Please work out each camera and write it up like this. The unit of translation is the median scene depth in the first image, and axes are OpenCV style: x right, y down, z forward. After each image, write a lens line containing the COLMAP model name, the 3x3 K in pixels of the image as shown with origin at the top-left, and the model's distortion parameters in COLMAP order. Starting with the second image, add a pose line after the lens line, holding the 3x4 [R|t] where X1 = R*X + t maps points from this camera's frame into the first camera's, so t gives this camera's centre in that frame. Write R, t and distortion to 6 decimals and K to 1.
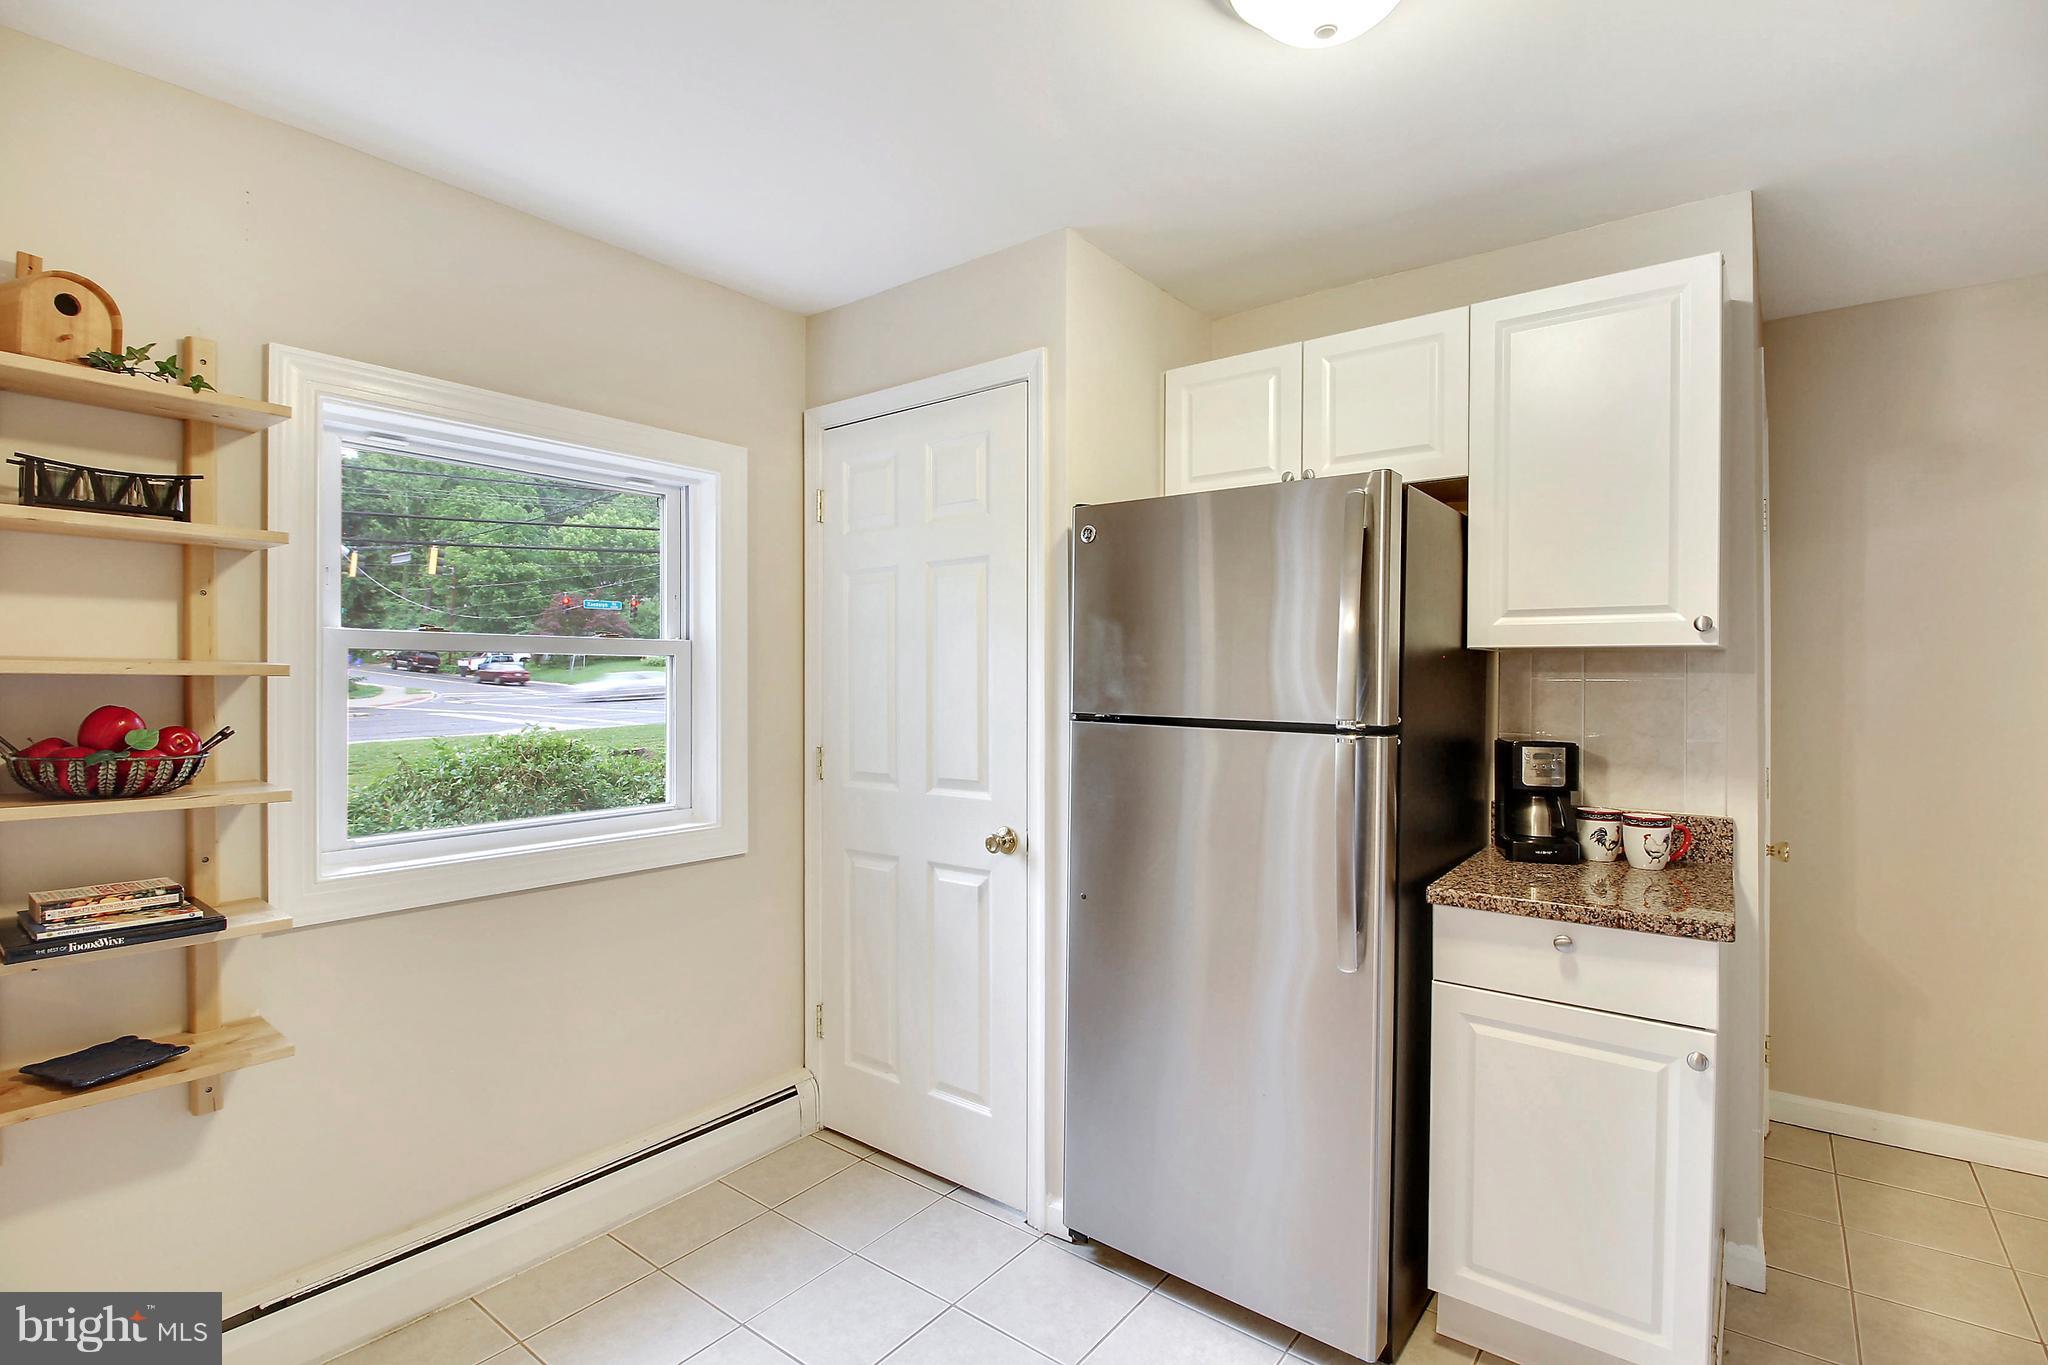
lens RADIAL K [[957.9, 0, 1023.4], [0, 957.9, 670.3], [0, 0, 1]] dist [-0.018771, -0.004533]
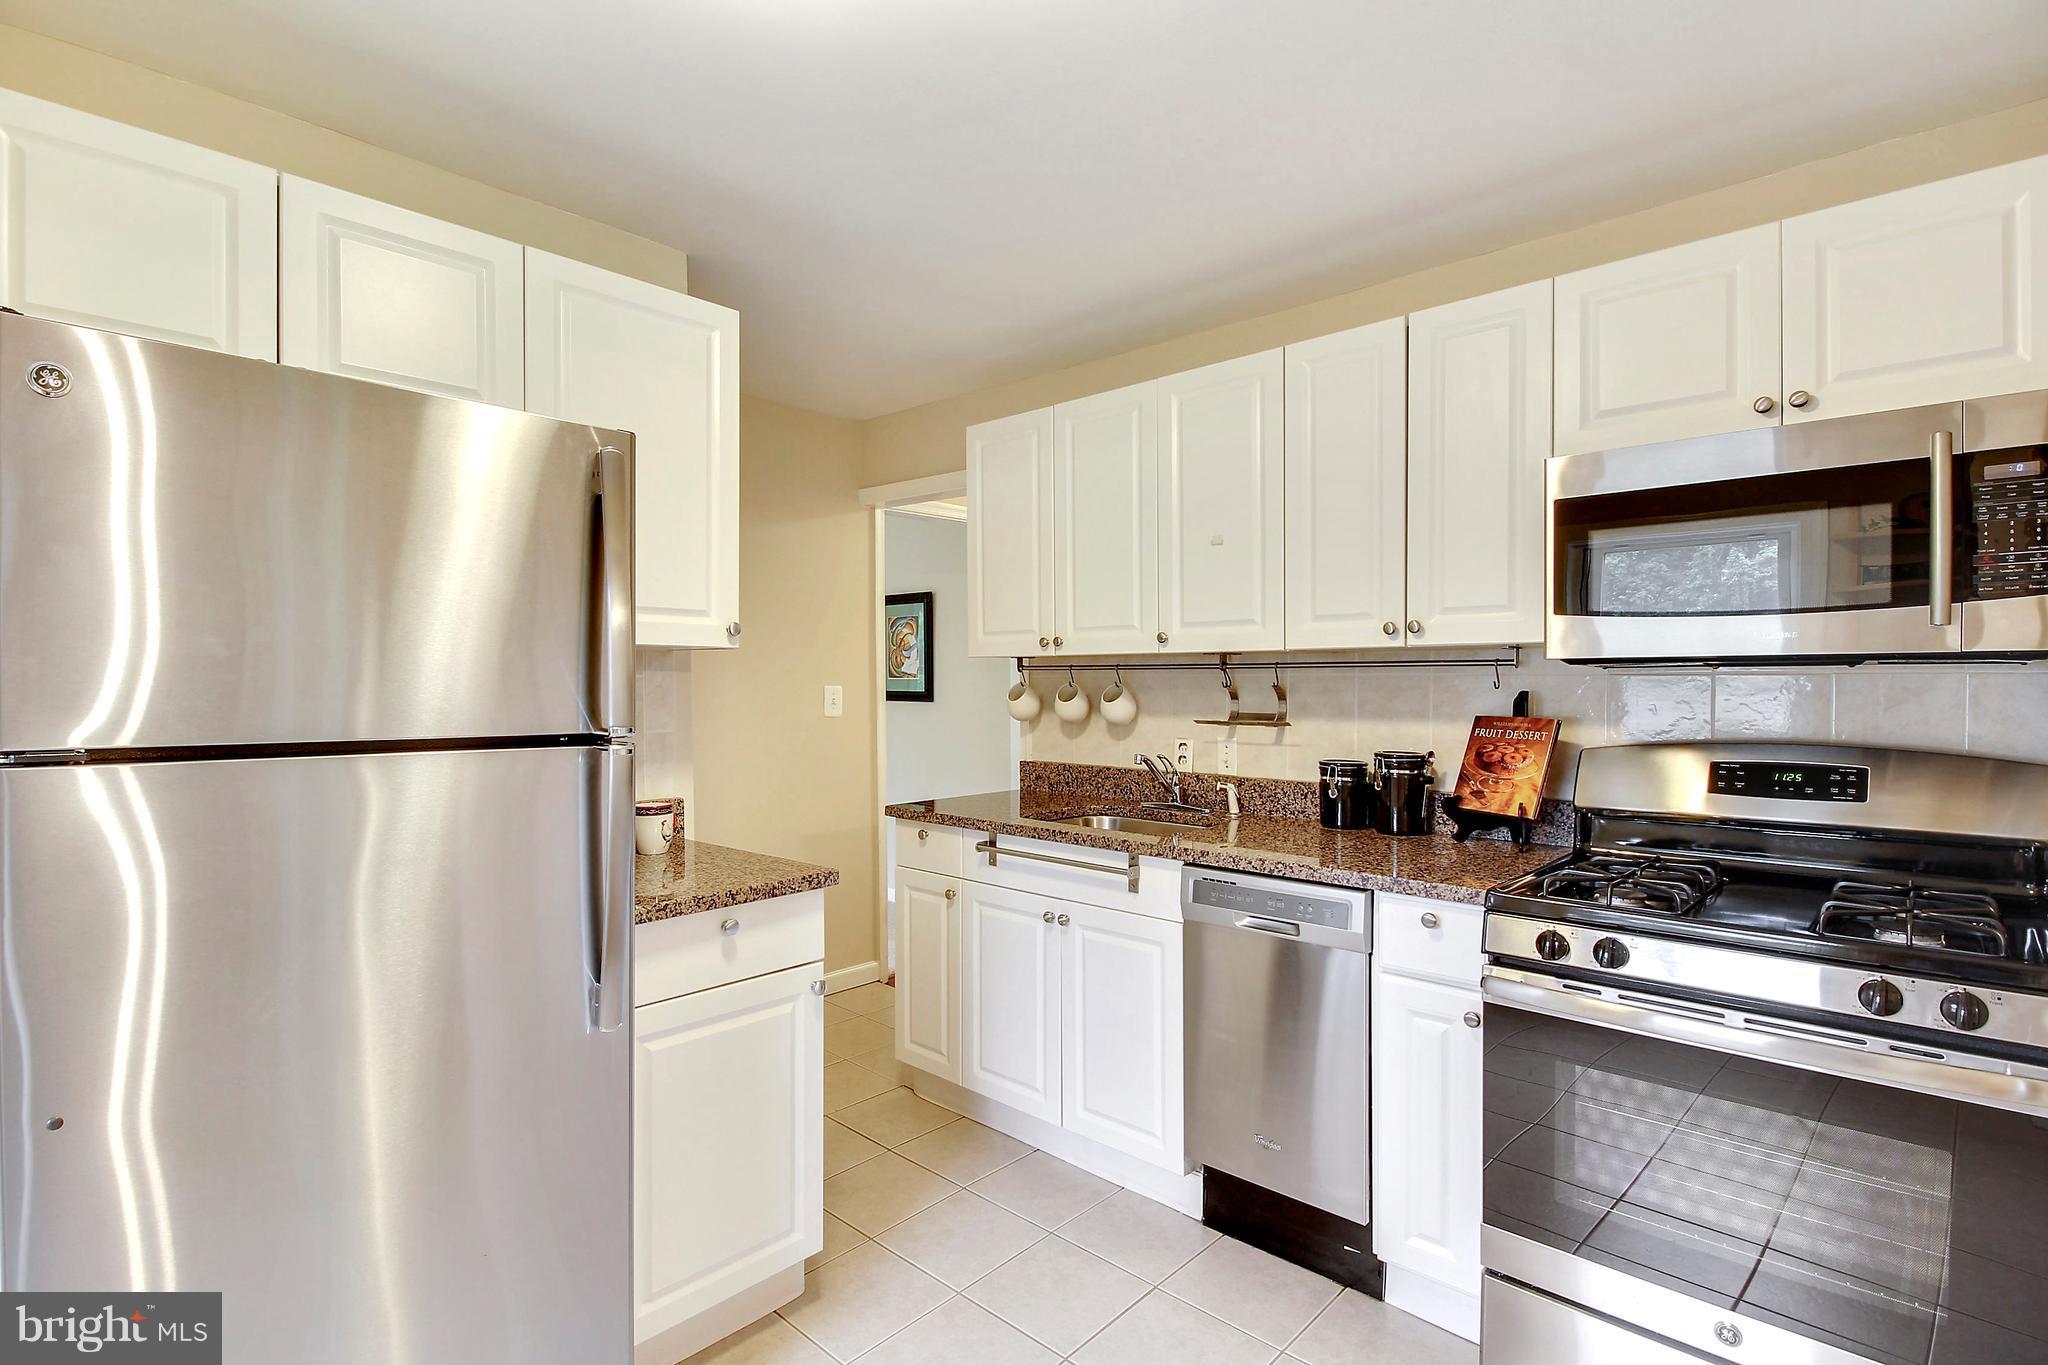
lens RADIAL K [[957.9, 0, 1028.8], [0, 957.9, 690.5], [0, 0, 1]] dist [-0.018771, -0.004533]
pose [[0.103972, -0.017793, 0.994421, -0.373836], [-0.000739, 0.999838, 0.017967, 0.004593], [-0.994580, -0.002603, 0.103942, 0.466410]]
